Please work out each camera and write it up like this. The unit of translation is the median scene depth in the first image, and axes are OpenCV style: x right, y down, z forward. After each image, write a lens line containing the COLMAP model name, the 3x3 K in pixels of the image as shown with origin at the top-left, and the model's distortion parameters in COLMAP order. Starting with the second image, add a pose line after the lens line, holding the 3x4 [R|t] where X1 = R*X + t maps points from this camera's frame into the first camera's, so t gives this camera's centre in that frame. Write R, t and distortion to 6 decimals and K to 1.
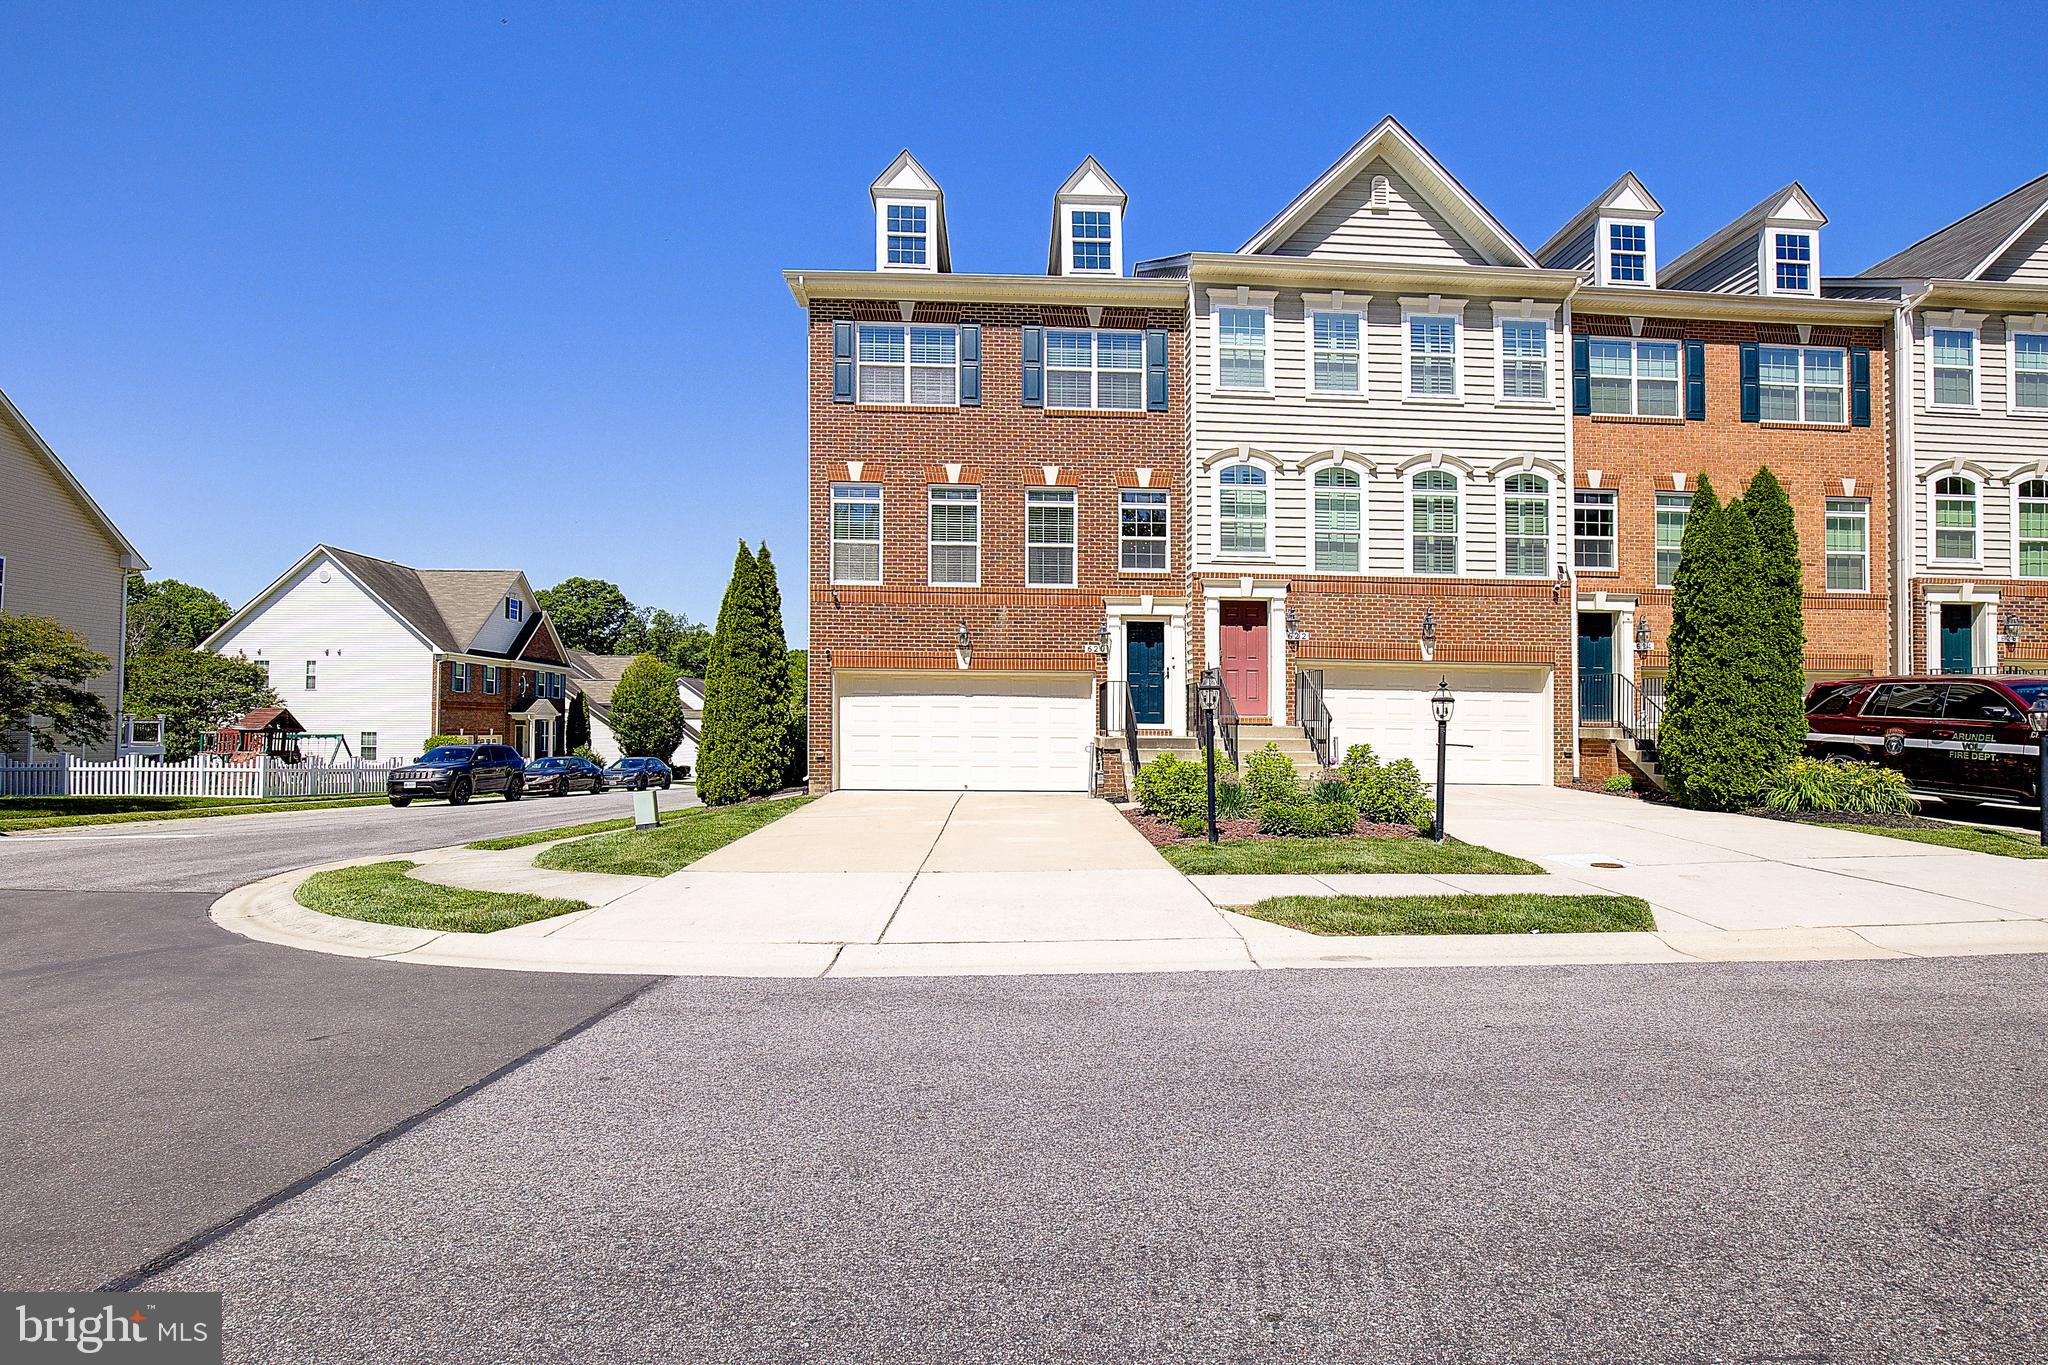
lens RADIAL K [[949.0, 0, 1033.6], [0, 949.0, 693.7], [0, 0, 1]] dist [0.002264, -0.002380]
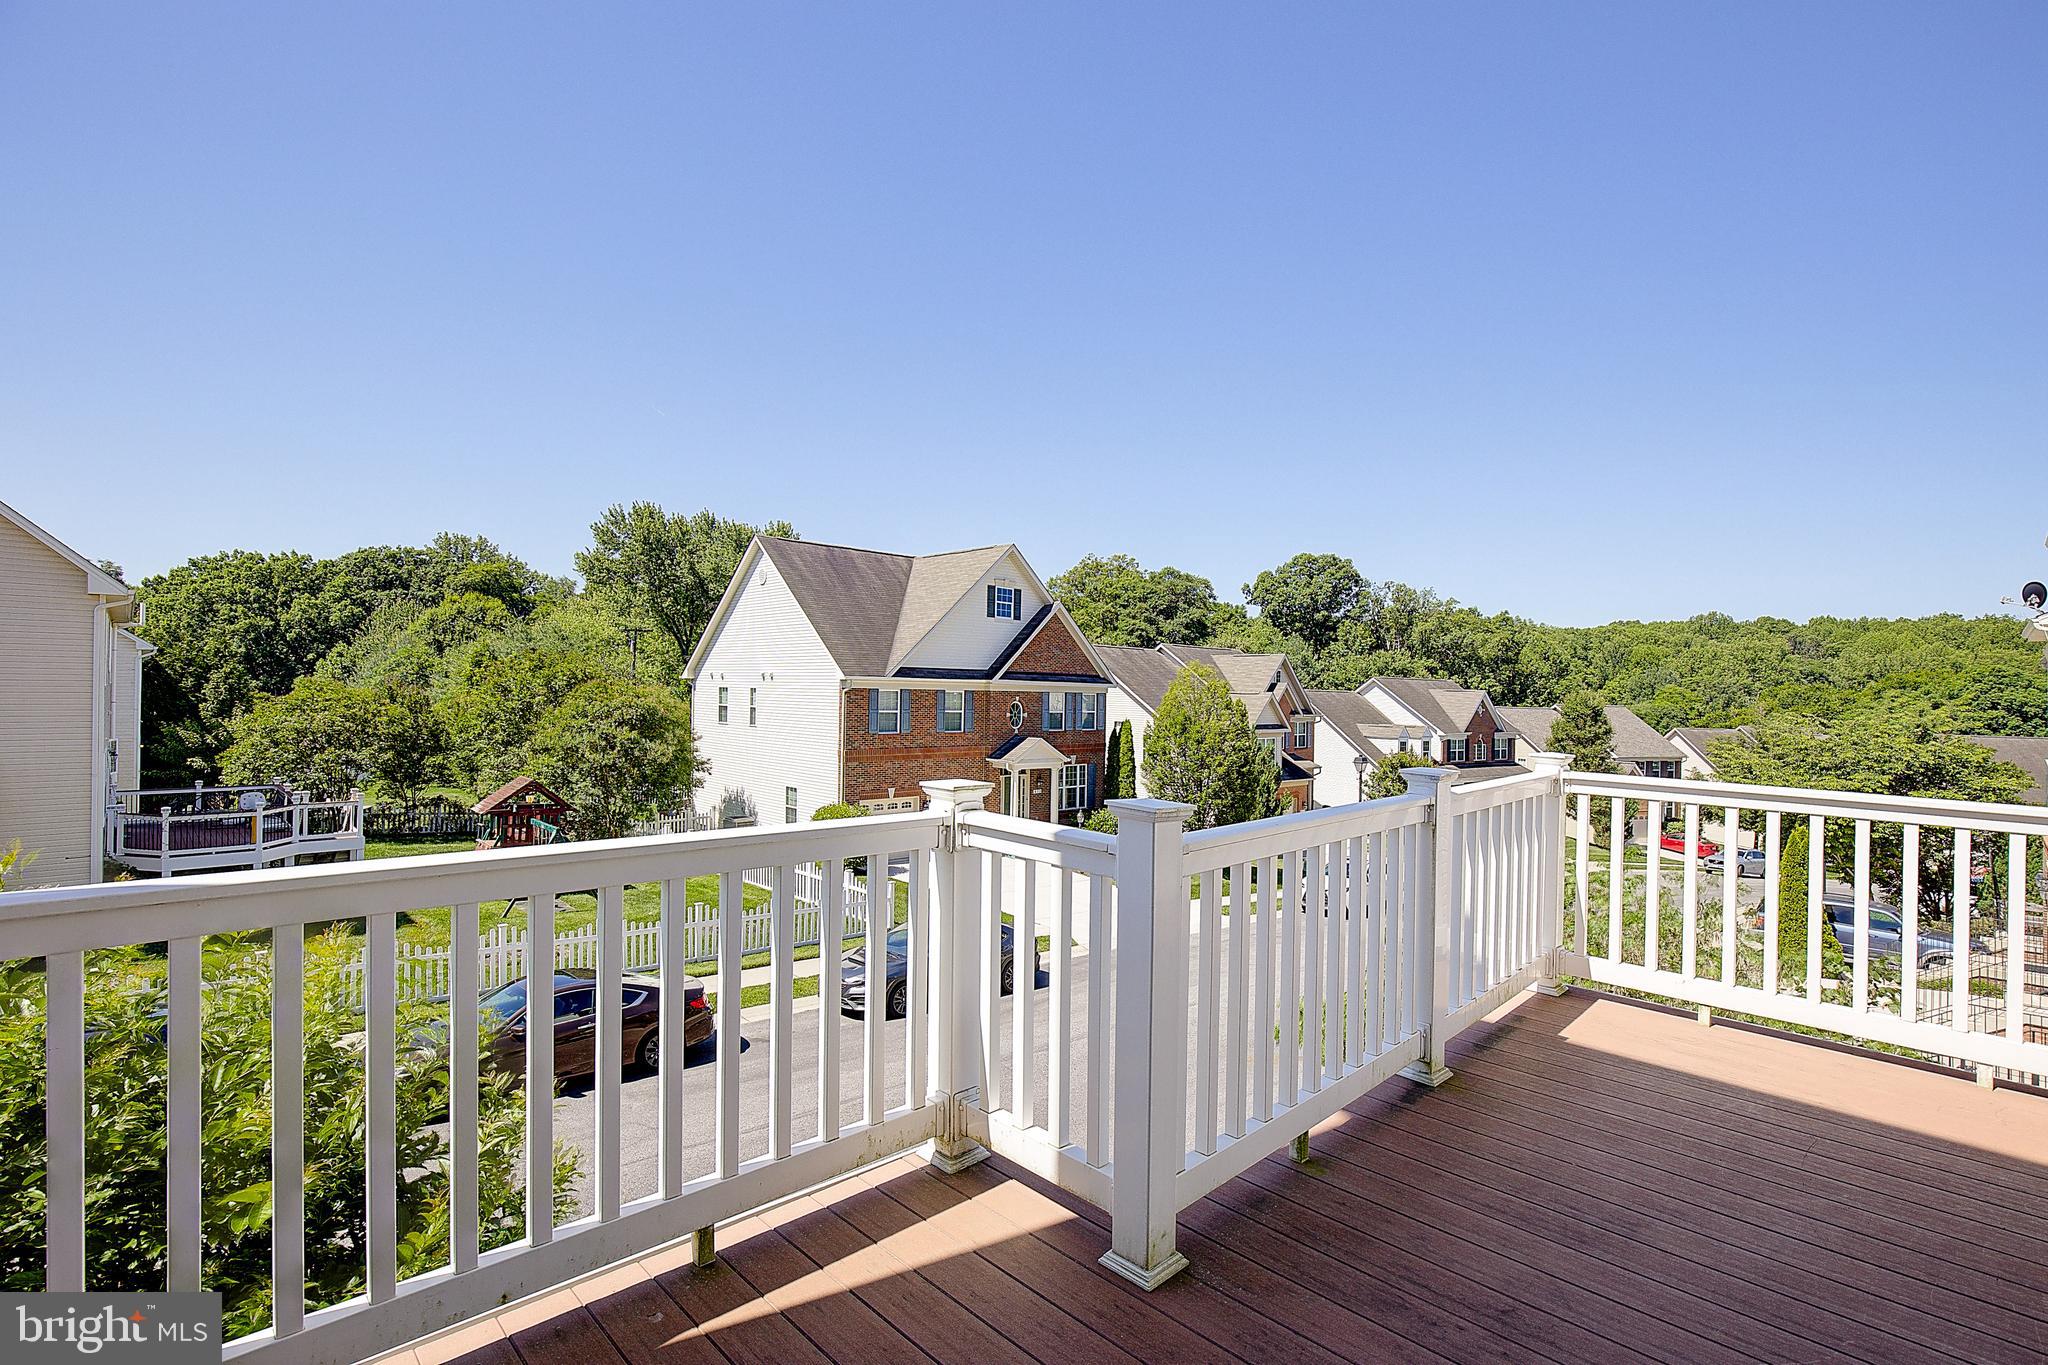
lens RADIAL K [[949.0, 0, 1063.2], [0, 949.0, 681.3], [0, 0, 1]] dist [0.002264, -0.002380]
pose [[0.707745, 0.010054, -0.706396, -0.037593], [0.000653, 0.999889, 0.014886, -0.044414], [0.706468, -0.010997, 0.707660, 0.556468]]
